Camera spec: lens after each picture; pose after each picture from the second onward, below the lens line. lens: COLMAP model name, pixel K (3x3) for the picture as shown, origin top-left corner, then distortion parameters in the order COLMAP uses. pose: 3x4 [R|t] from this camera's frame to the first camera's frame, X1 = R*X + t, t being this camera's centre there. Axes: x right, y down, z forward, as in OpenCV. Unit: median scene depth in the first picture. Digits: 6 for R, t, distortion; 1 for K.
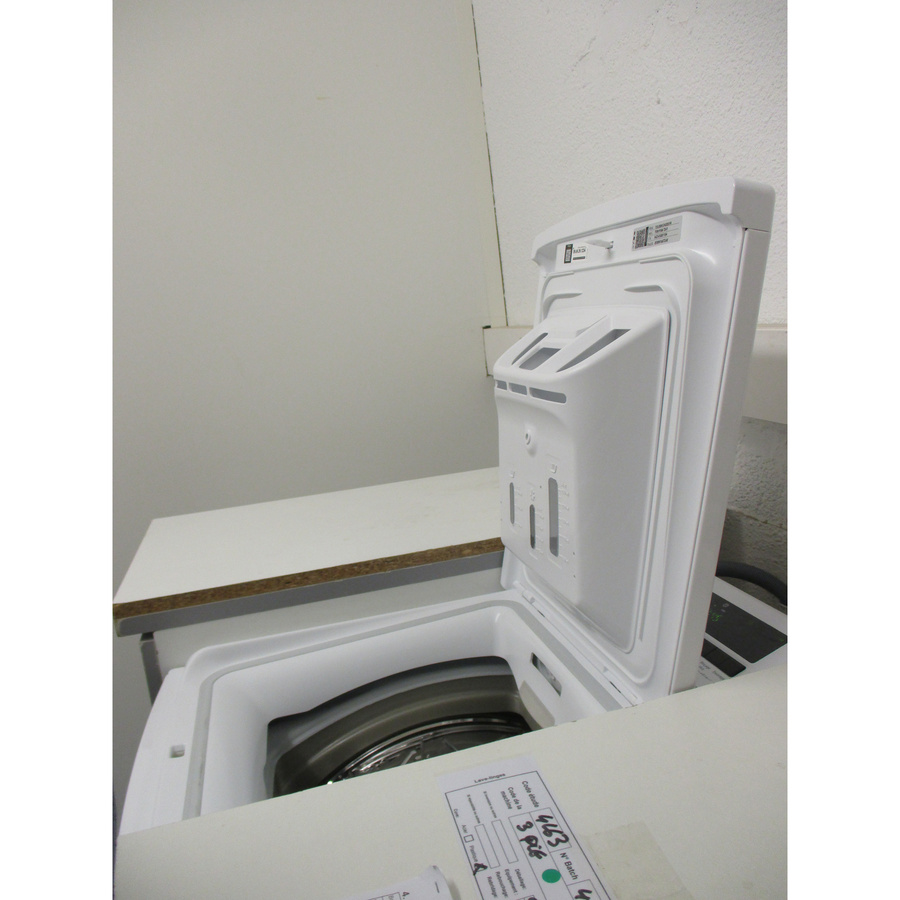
lens RADIAL K [[748.1, 0, 450.0], [0, 748.1, 450.0], [0, 0, 1]] dist [-0.037492, -0.014917]
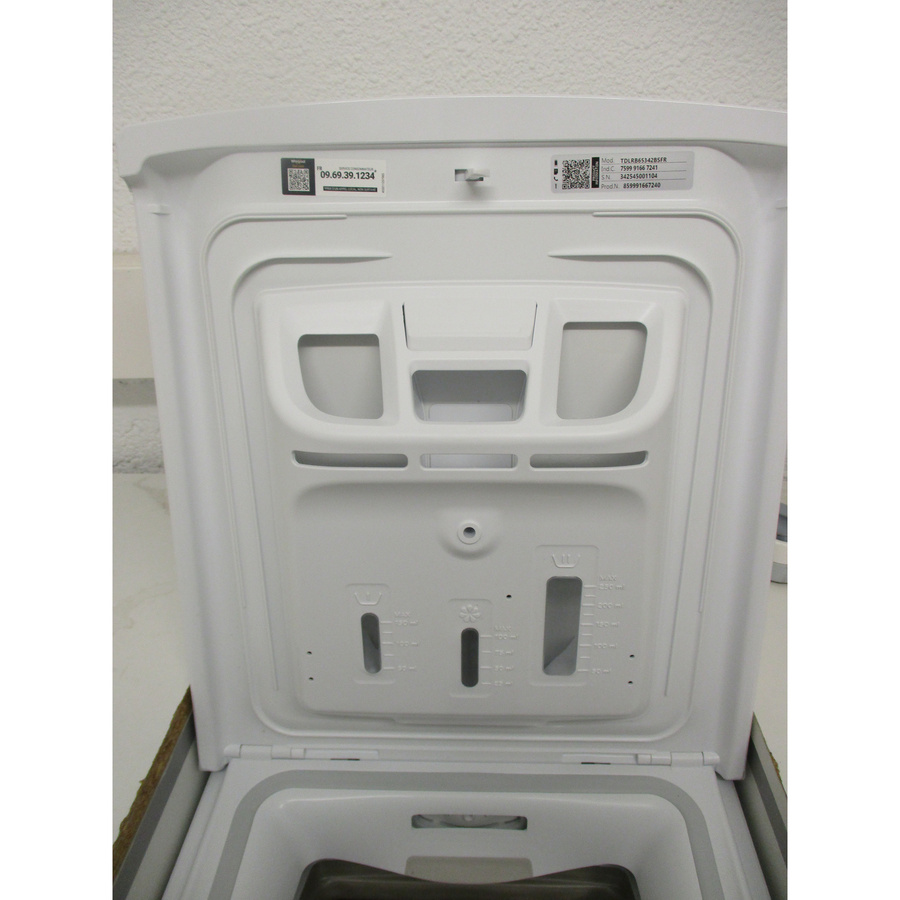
lens RADIAL K [[748.1, 0, 450.0], [0, 748.1, 450.0], [0, 0, 1]] dist [-0.037492, -0.014917]
pose [[0.293780, -0.363662, 0.883993, -0.415745], [0.172331, 0.929798, 0.325235, -0.286982], [-0.940210, 0.056792, 0.335826, 0.891957]]
